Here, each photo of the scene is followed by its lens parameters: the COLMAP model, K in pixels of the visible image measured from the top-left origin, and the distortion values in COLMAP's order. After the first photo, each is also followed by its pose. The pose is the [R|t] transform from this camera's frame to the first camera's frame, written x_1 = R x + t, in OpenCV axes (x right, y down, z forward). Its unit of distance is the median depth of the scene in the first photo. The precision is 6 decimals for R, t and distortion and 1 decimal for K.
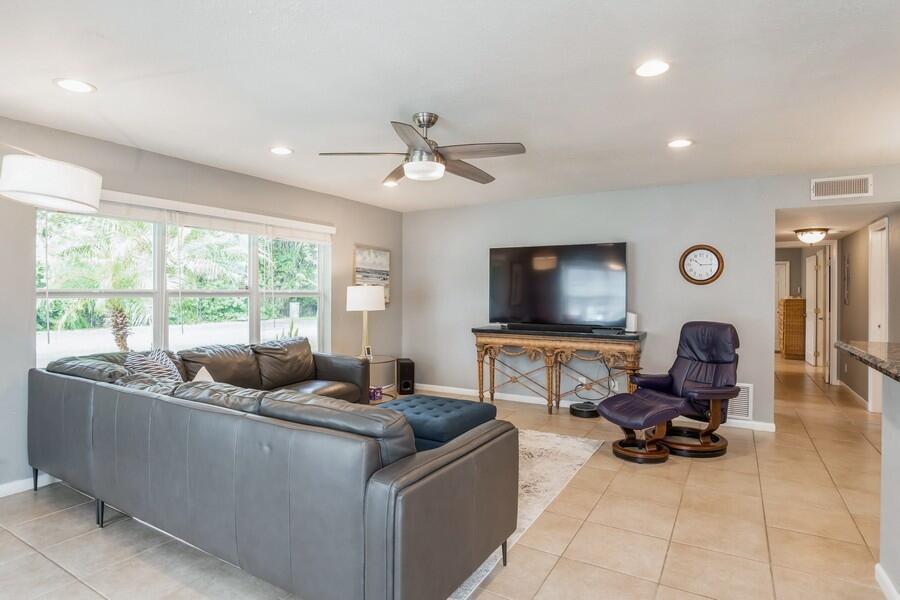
lens RADIAL K [[486.6, 0, 451.5], [0, 486.6, 295.0], [0, 0, 1]] dist [0.004528, 0.000670]
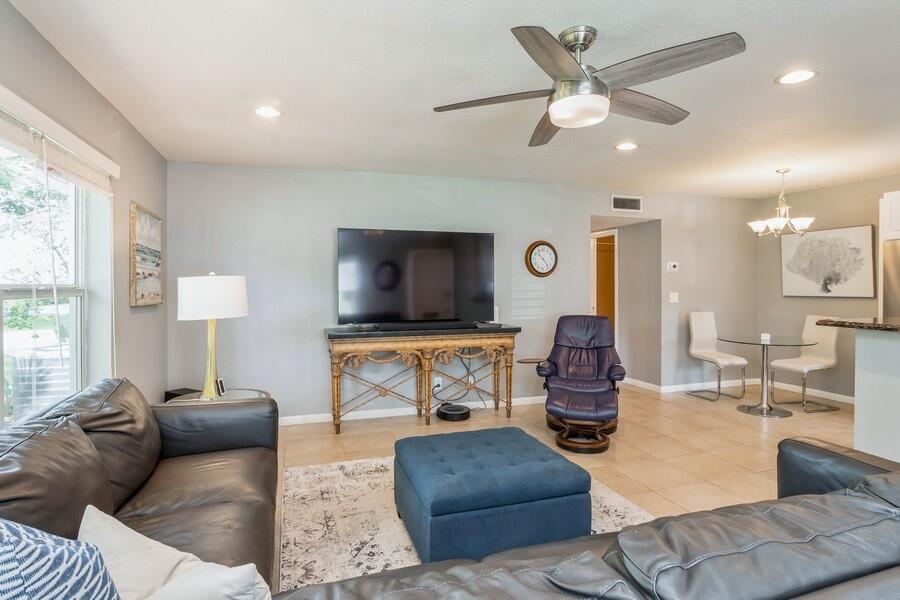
lens RADIAL K [[486.6, 0, 448.1], [0, 486.6, 299.4], [0, 0, 1]] dist [0.004528, 0.000670]
pose [[0.675399, -0.029107, 0.736878, -0.427429], [0.006854, 0.999425, 0.033195, -0.008914], [-0.737420, -0.017370, 0.675211, 0.405305]]
